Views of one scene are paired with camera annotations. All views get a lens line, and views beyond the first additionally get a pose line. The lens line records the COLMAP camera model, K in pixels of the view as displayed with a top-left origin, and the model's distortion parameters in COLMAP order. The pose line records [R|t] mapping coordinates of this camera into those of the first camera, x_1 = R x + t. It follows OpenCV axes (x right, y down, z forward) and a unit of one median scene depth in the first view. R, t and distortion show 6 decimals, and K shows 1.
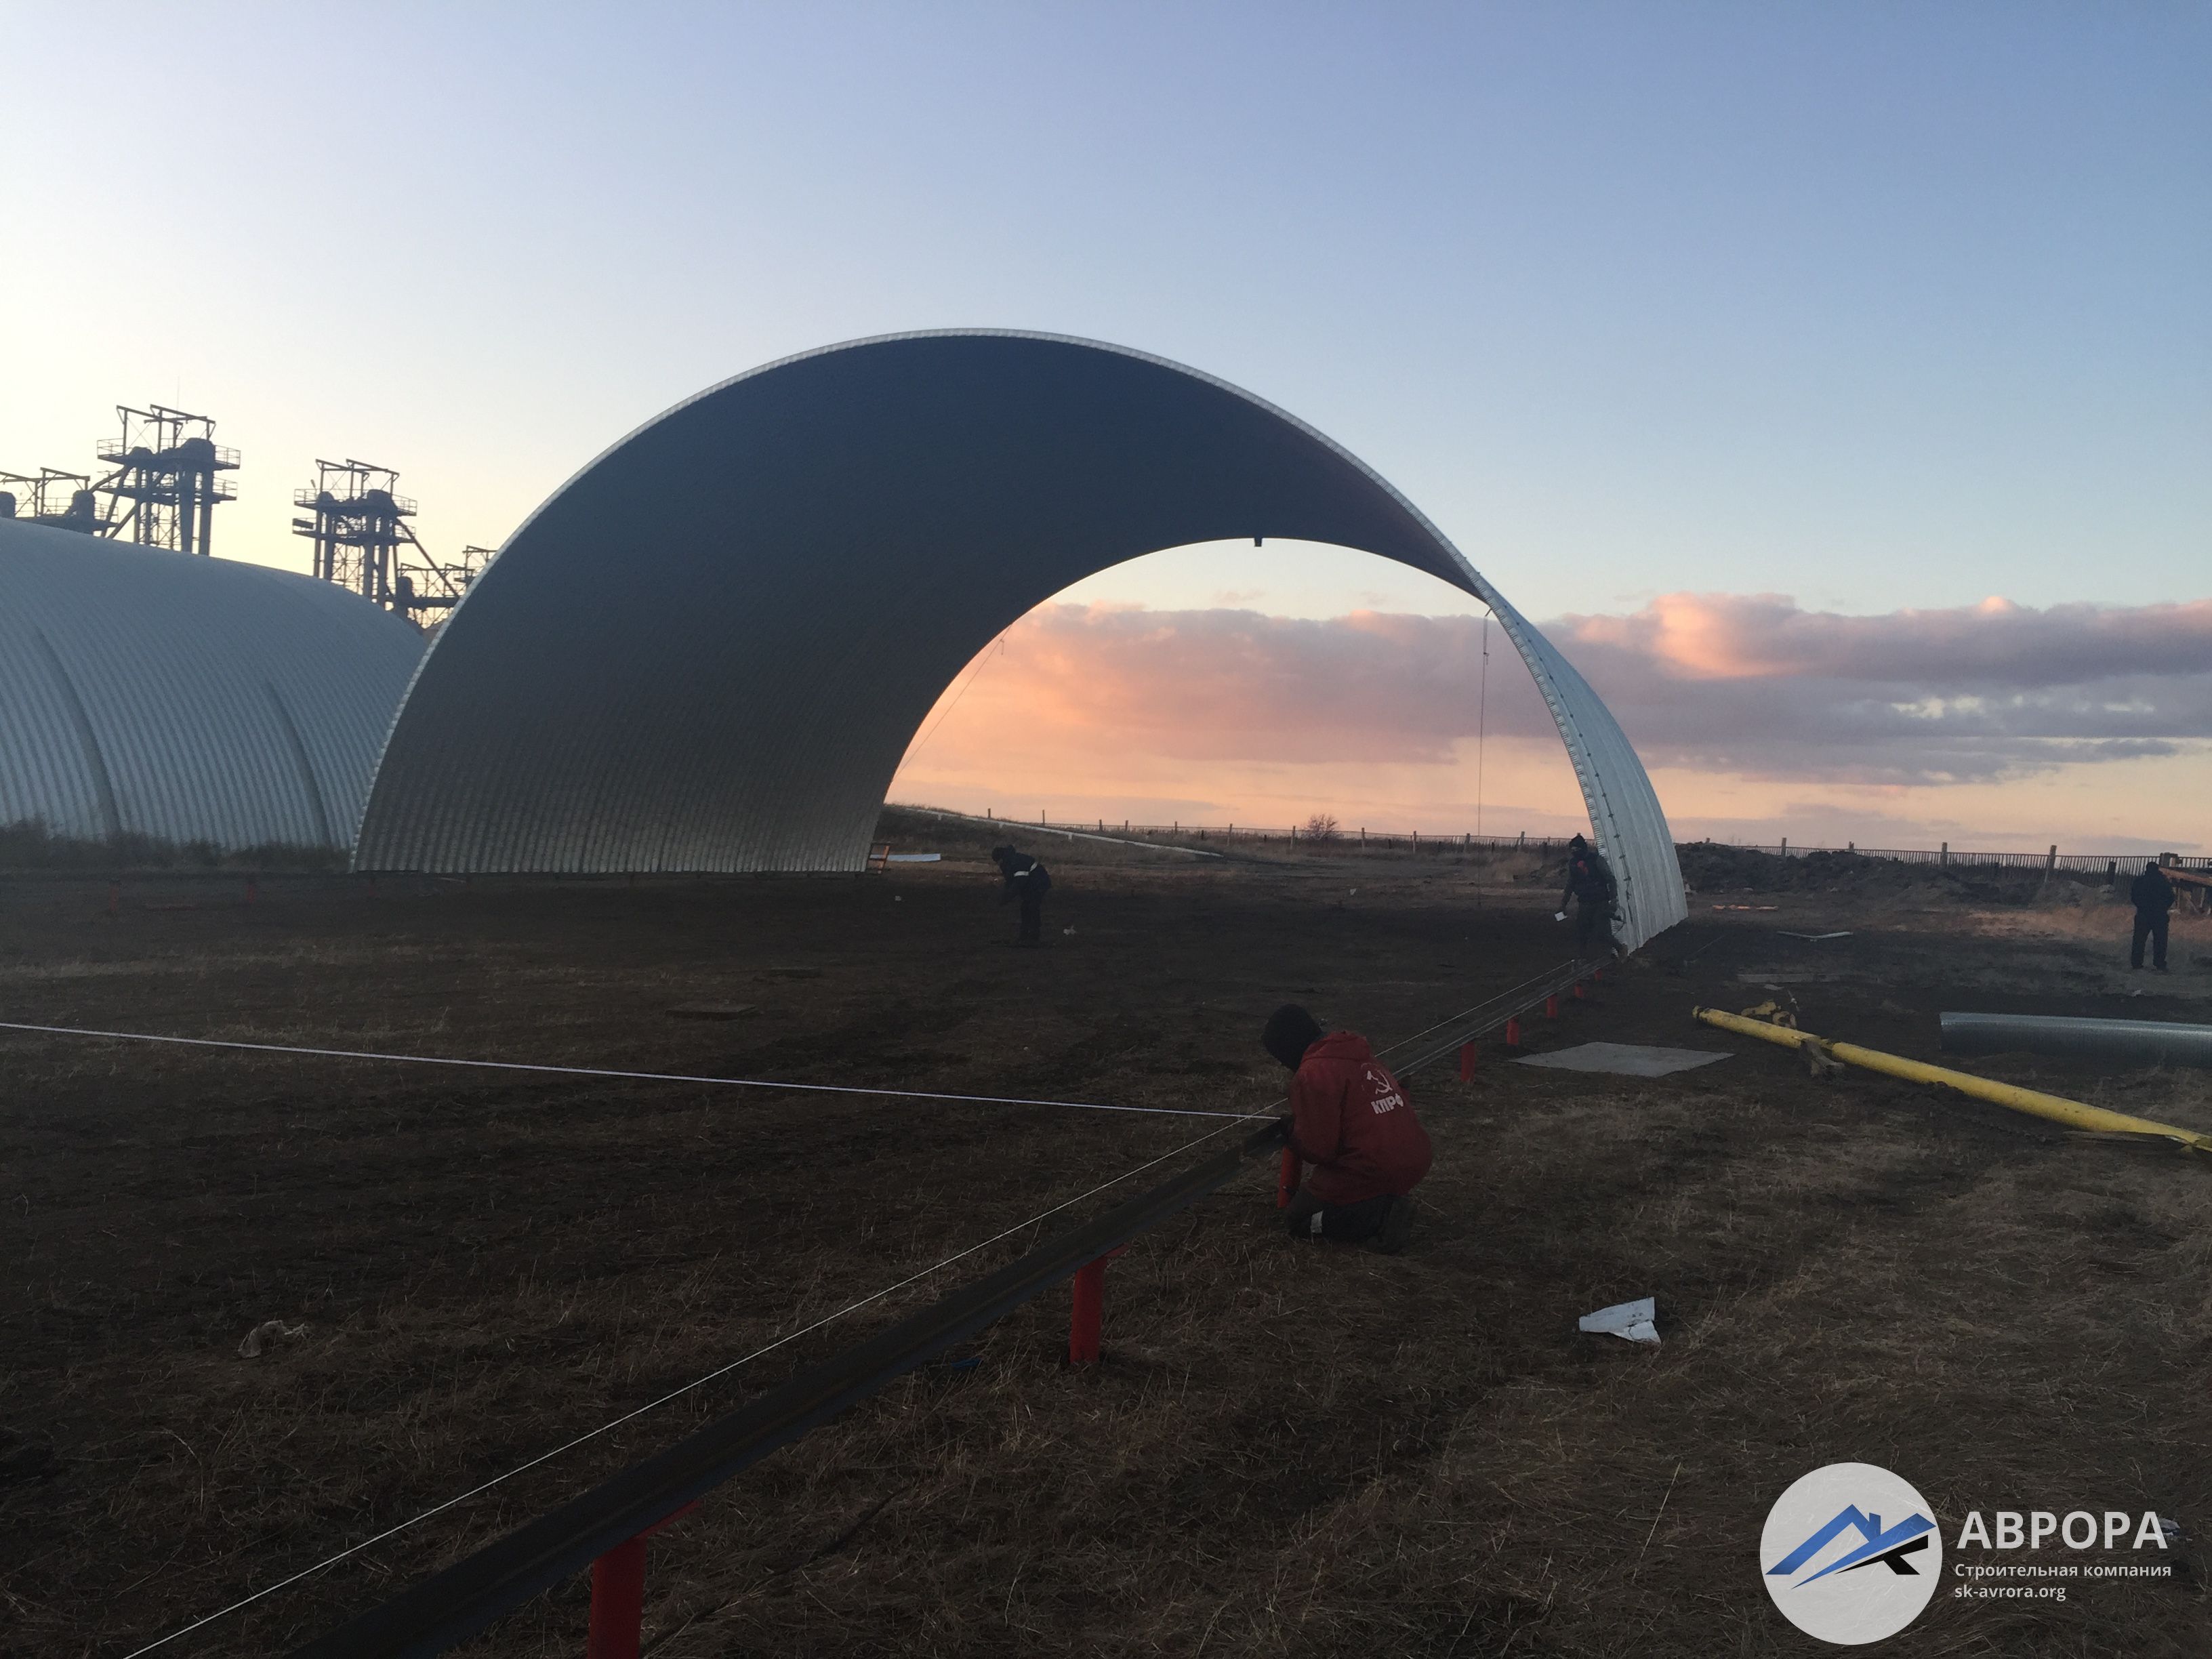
lens RADIAL K [[1875.8, 0, 1106.6], [0, 1875.8, 839.8], [0, 0, 1]] dist [0.051820, -0.059289]
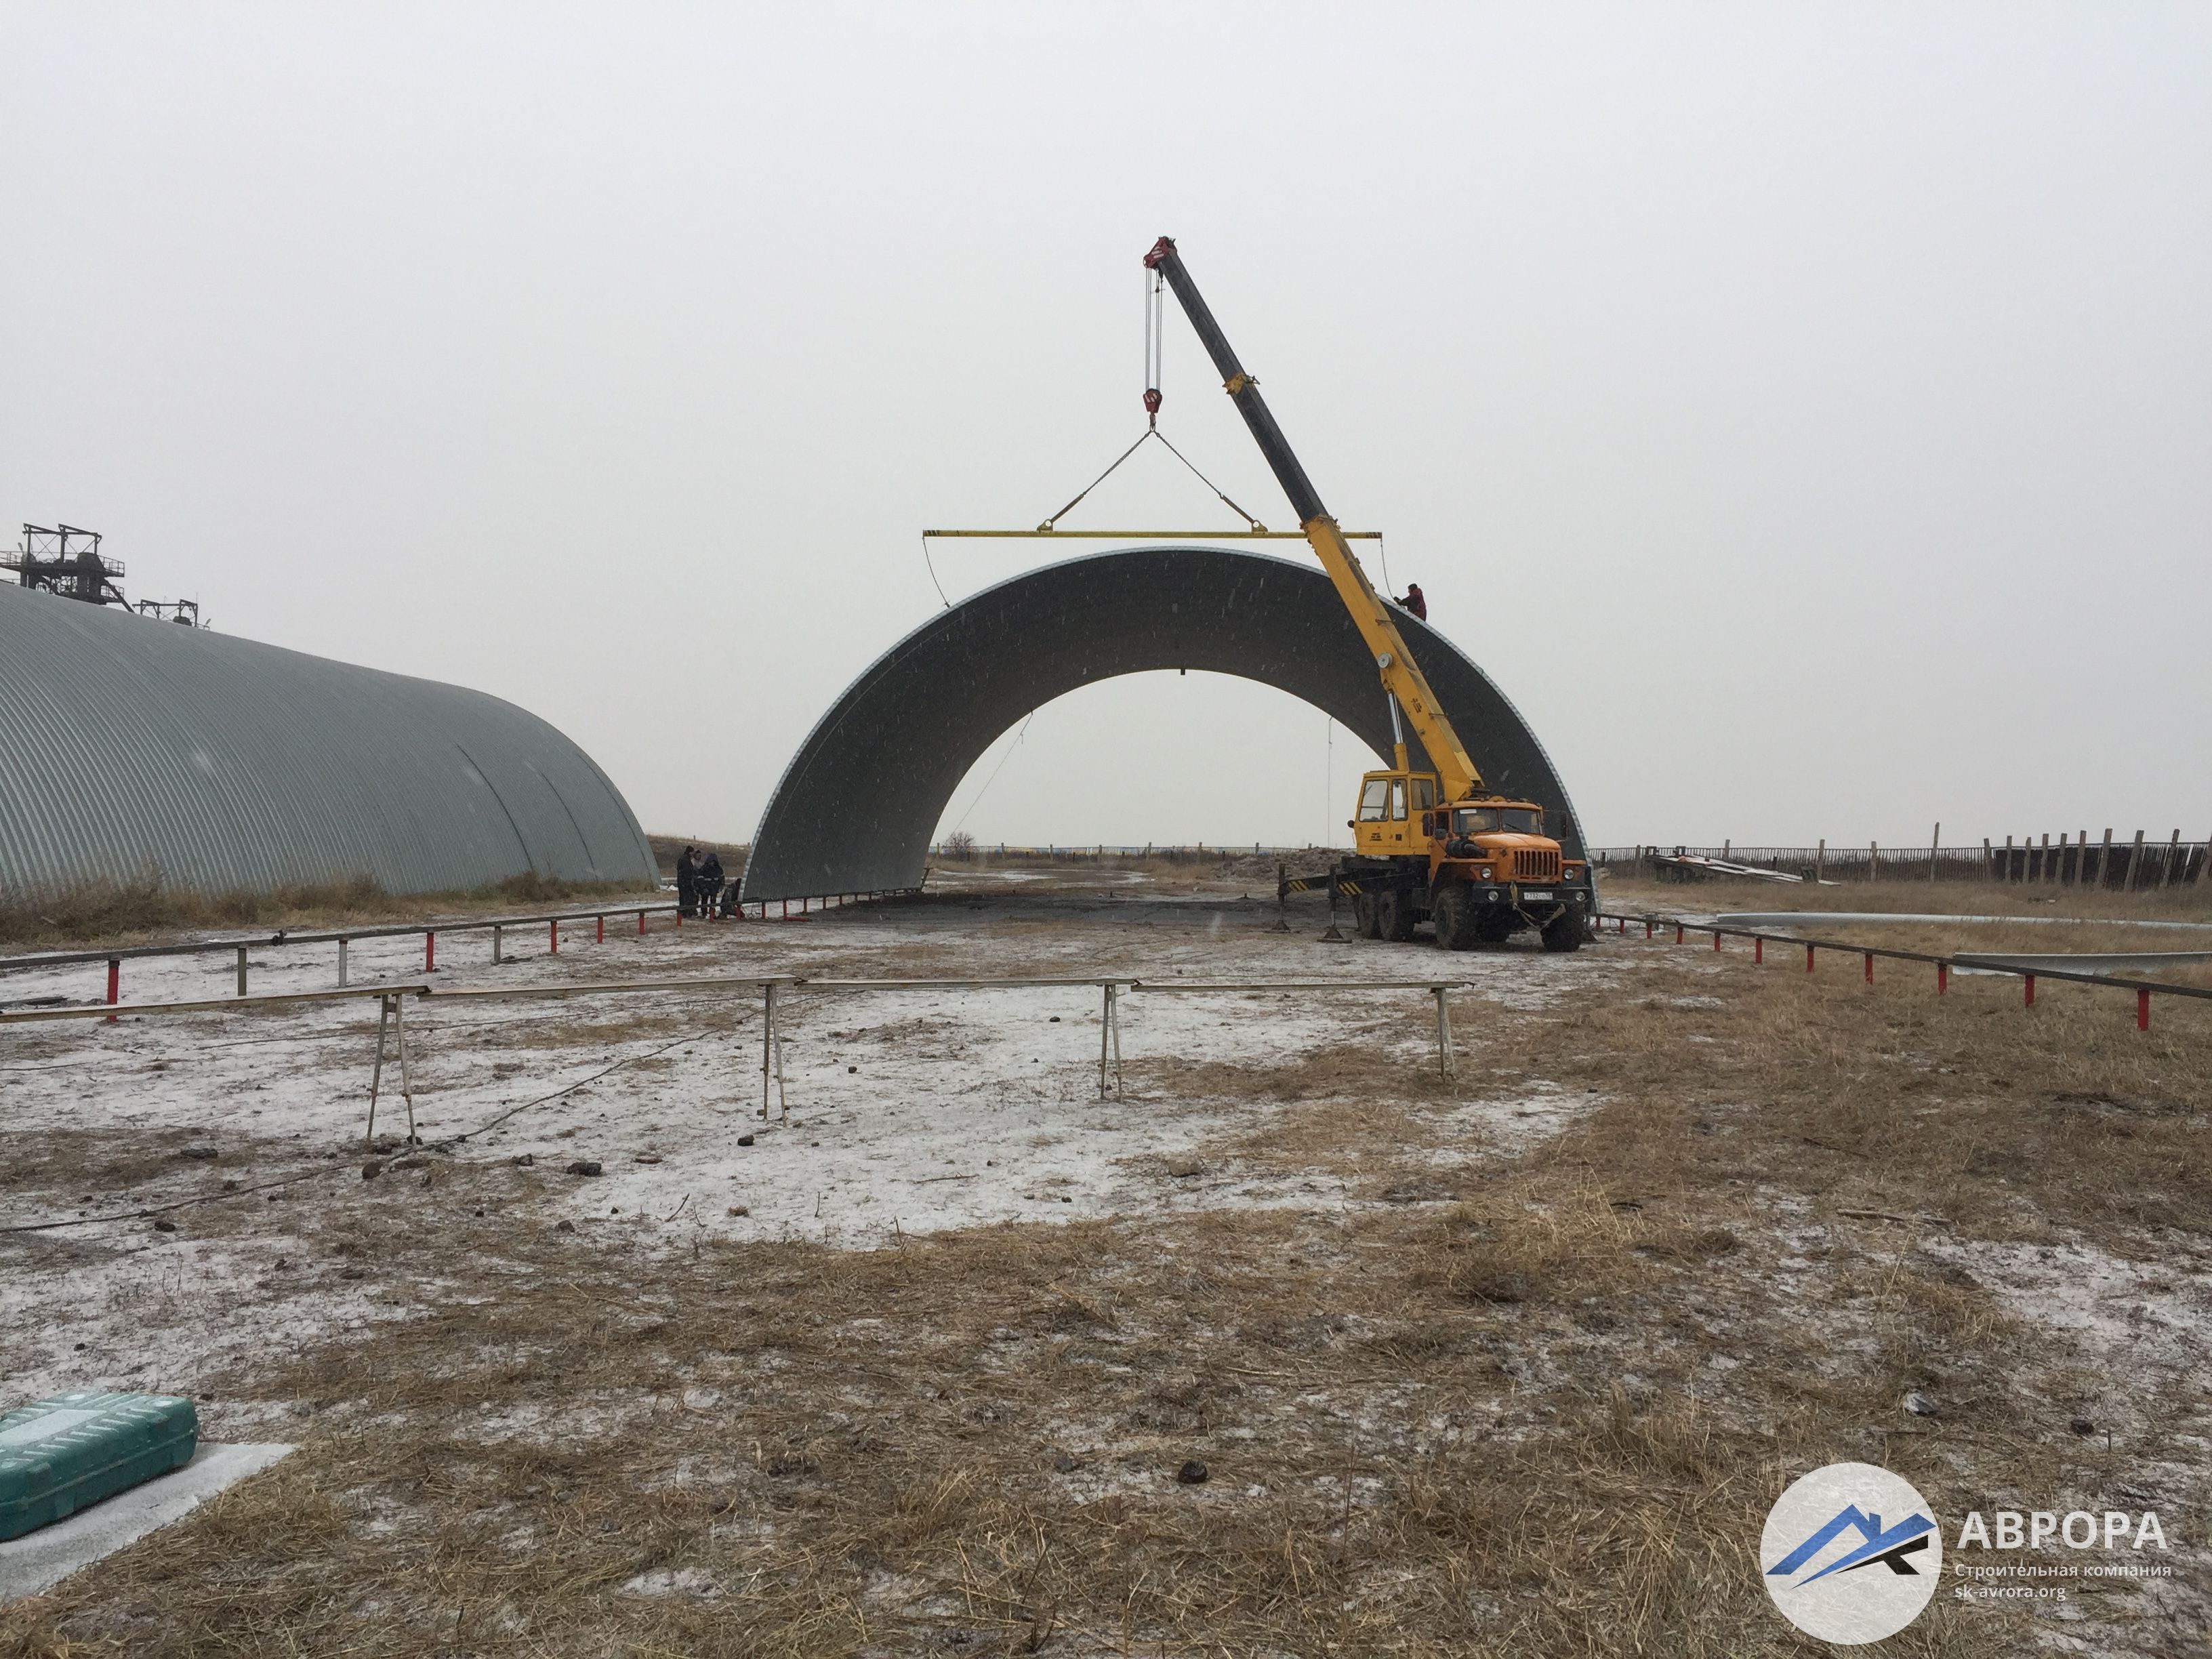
lens RADIAL K [[1875.8, 0, 1117.3], [0, 1875.8, 837.6], [0, 0, 1]] dist [0.051820, -0.059289]
pose [[0.956376, -0.031693, 0.290416, -0.177498], [0.033693, 0.999430, -0.001890, -0.006463], [-0.290191, 0.011593, 0.956899, -0.205827]]
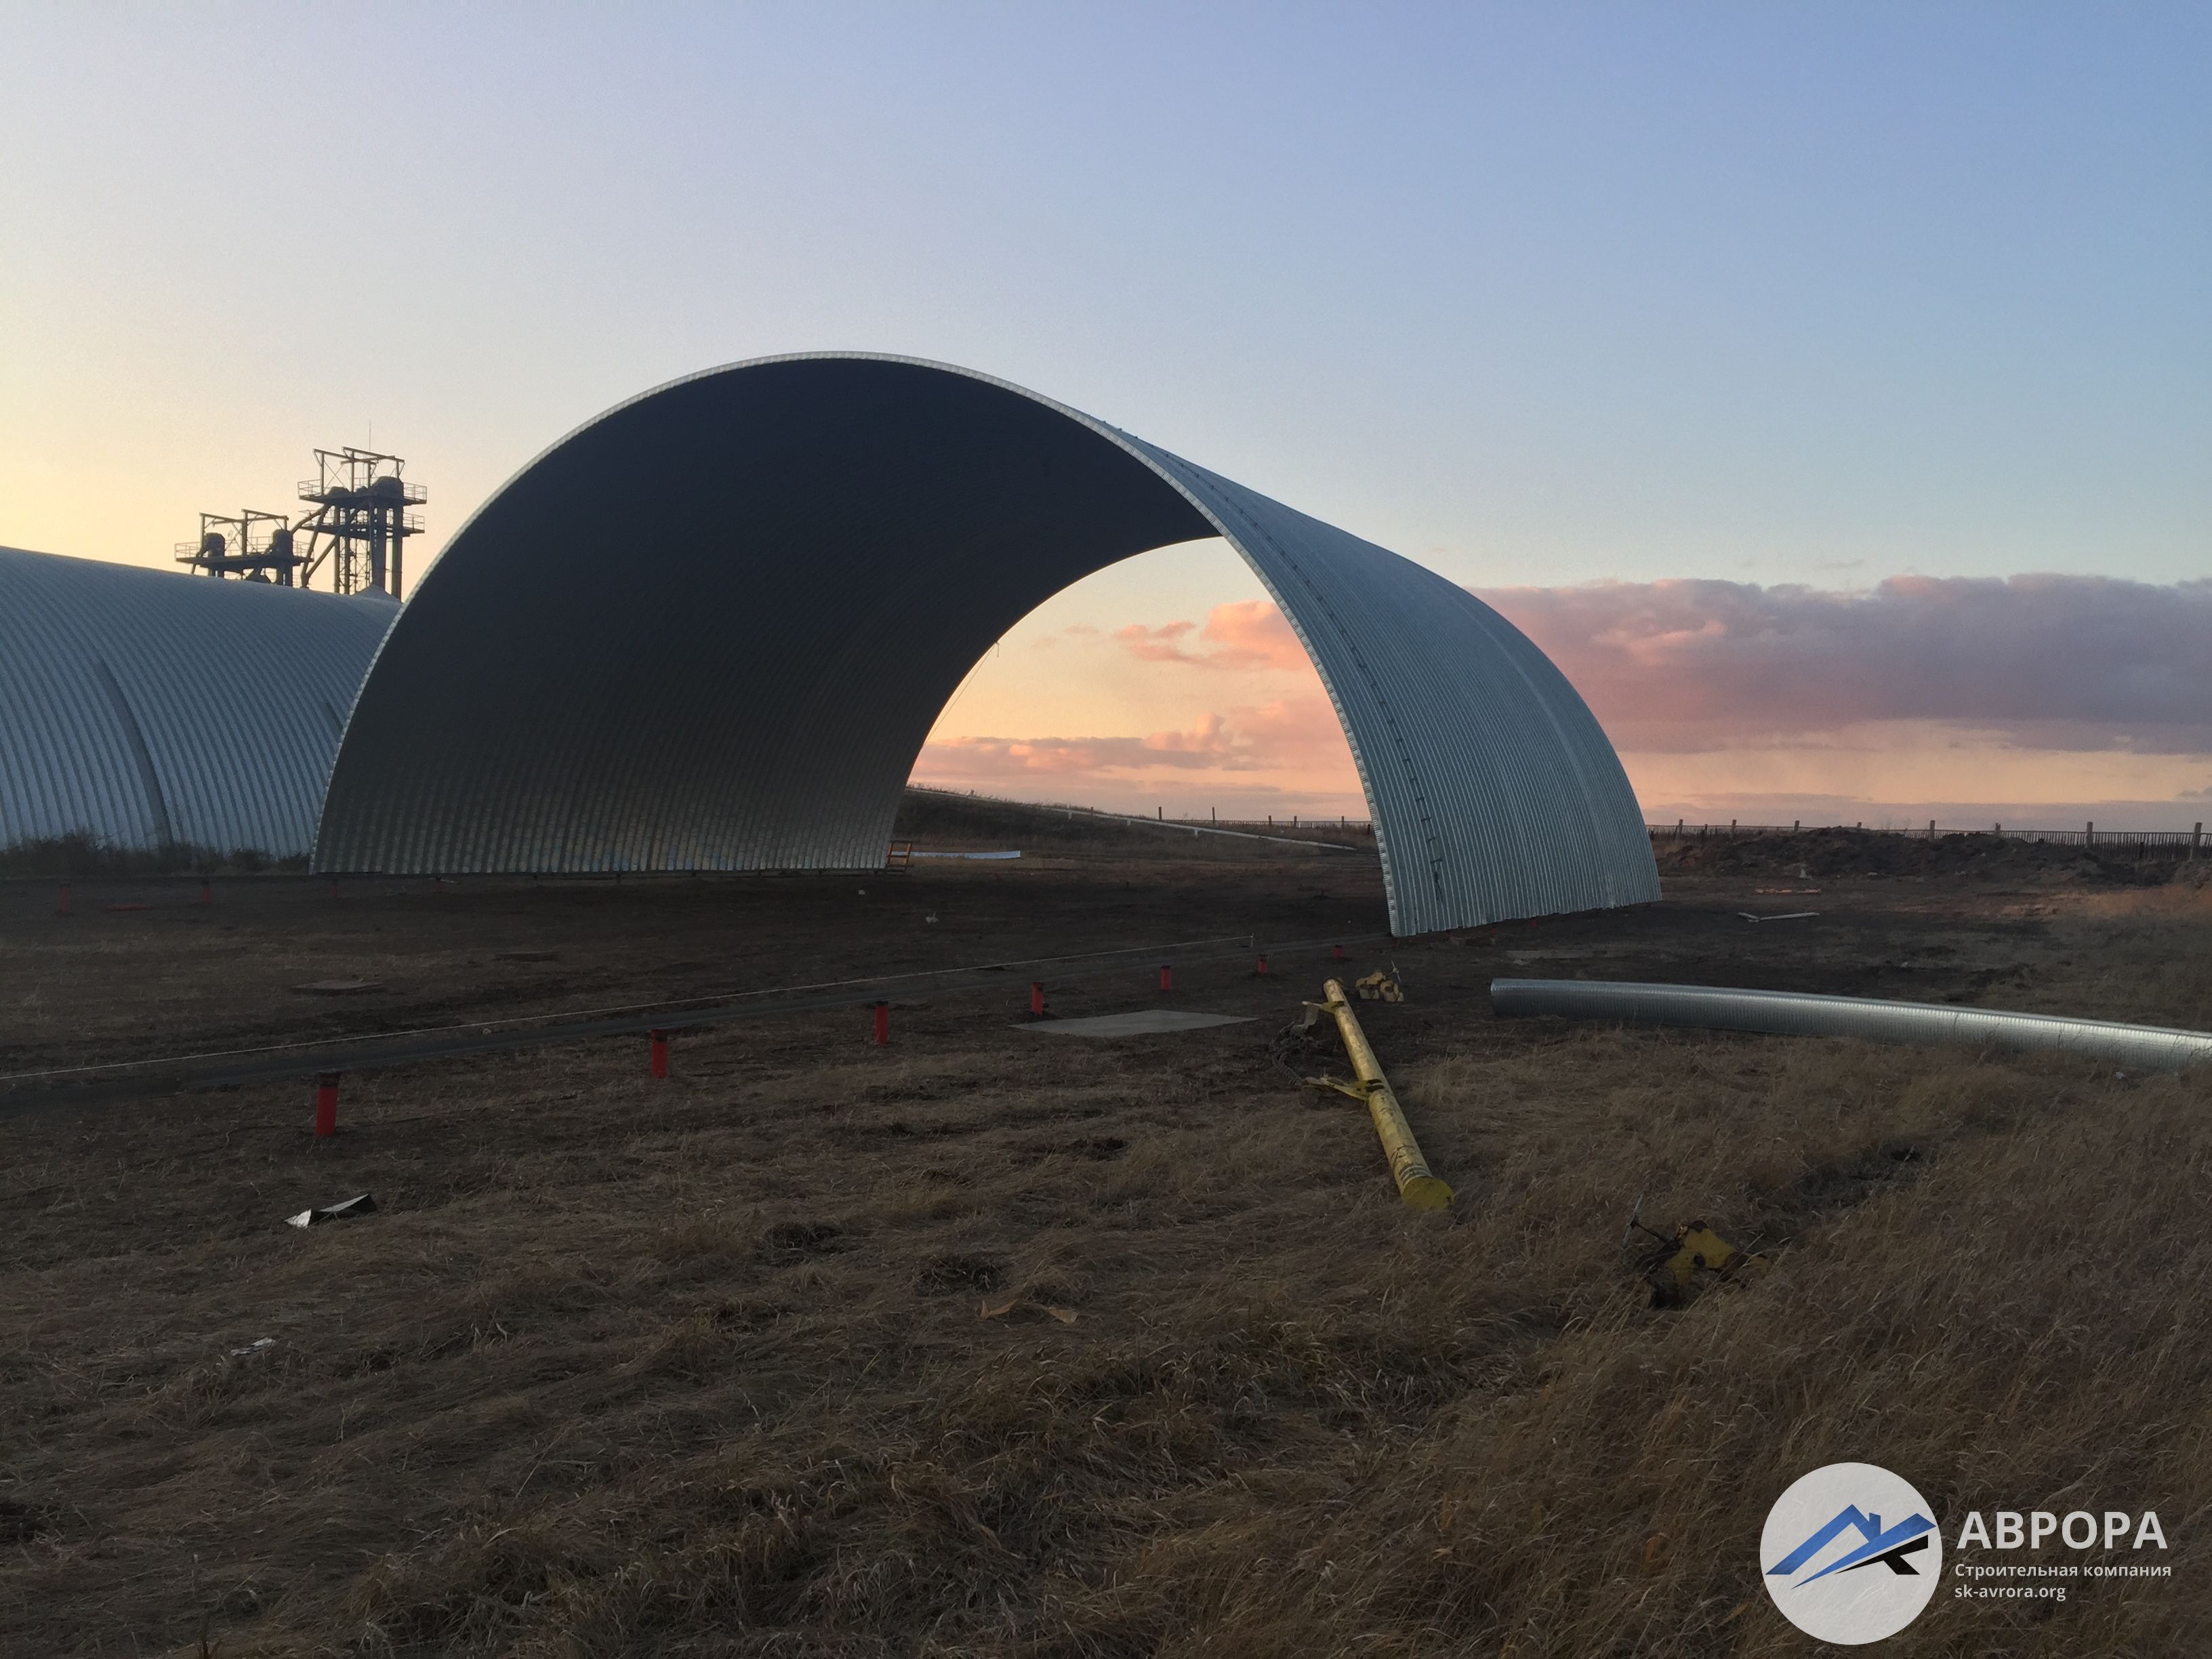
lens RADIAL K [[1875.8, 0, 1100.2], [0, 1875.8, 819.8], [0, 0, 1]] dist [0.051820, -0.059289]
pose [[0.991661, -0.019406, -0.127401, 0.055563], [0.018090, 0.999771, -0.011475, 0.001945], [0.127595, 0.009075, 0.991785, -0.007698]]
